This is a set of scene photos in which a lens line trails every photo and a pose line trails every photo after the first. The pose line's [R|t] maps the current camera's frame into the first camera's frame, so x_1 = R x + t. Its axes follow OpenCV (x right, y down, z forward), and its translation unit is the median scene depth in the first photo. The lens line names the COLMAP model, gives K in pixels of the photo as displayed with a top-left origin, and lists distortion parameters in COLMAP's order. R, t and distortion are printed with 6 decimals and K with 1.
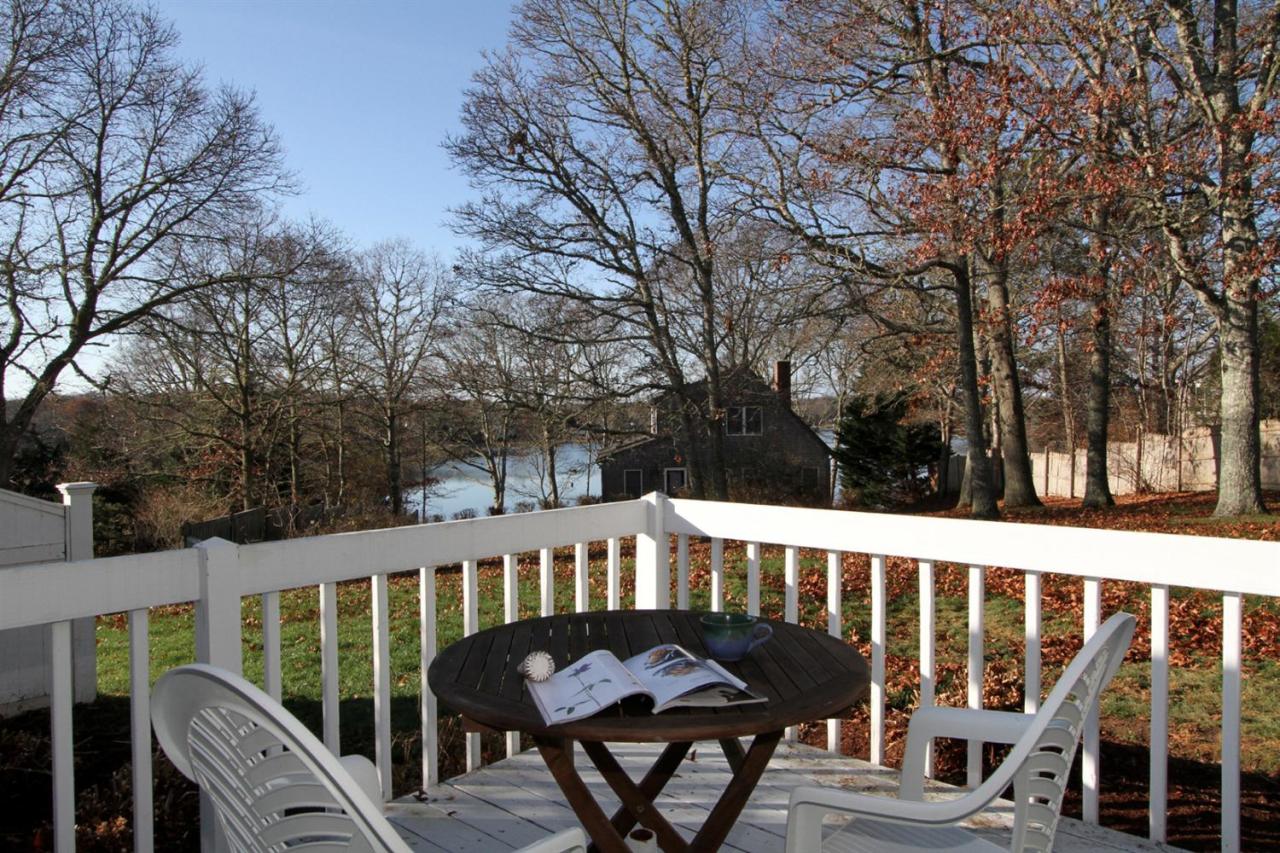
lens RADIAL K [[879.4, 0, 638.7], [0, 879.4, 437.3], [0, 0, 1]] dist [0.002443, 0.002652]
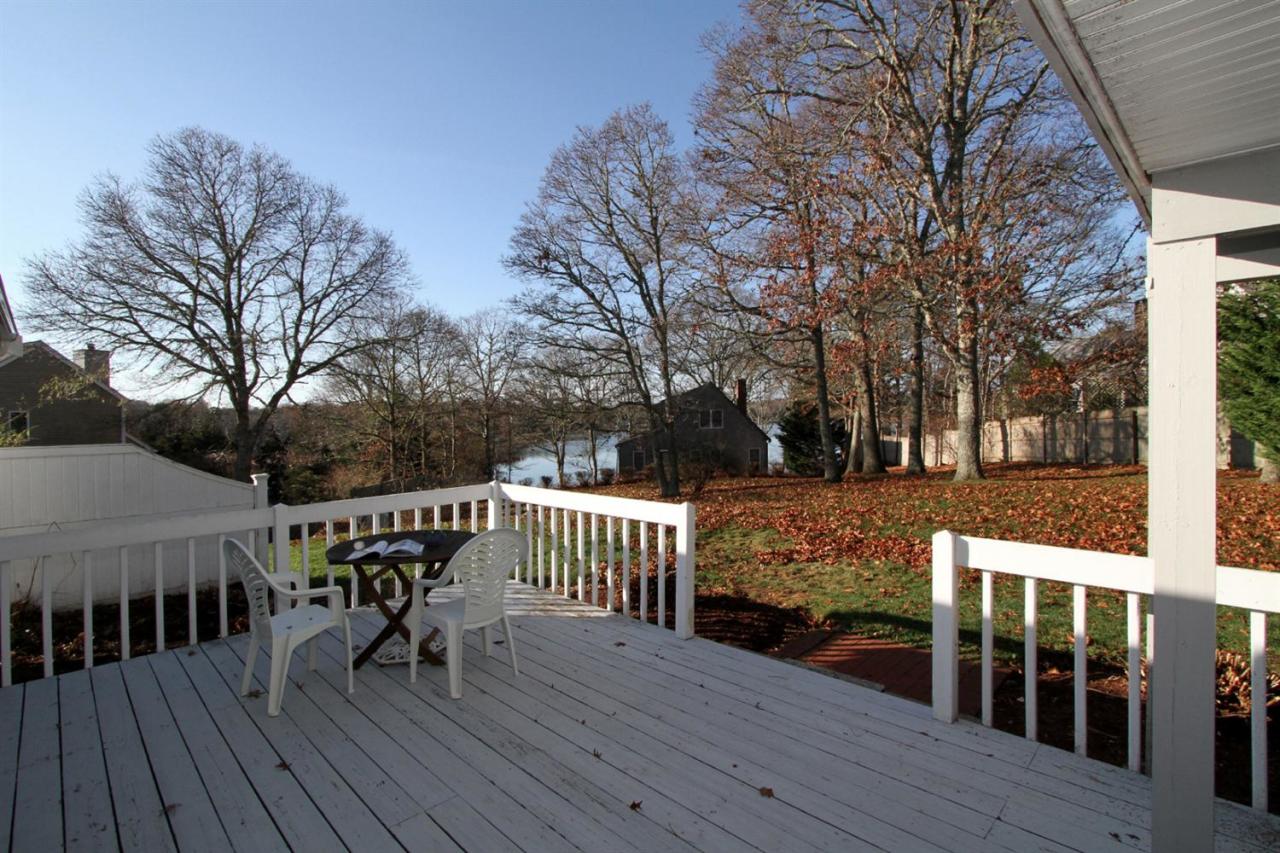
lens RADIAL K [[594.1, 0, 642.0], [0, 594.1, 413.7], [0, 0, 1]] dist [-0.005731, -0.000785]
pose [[0.998565, -0.013162, -0.051913, 0.091991], [0.012132, 0.999724, -0.020101, -0.014140], [0.052163, 0.019442, 0.998449, -0.097405]]
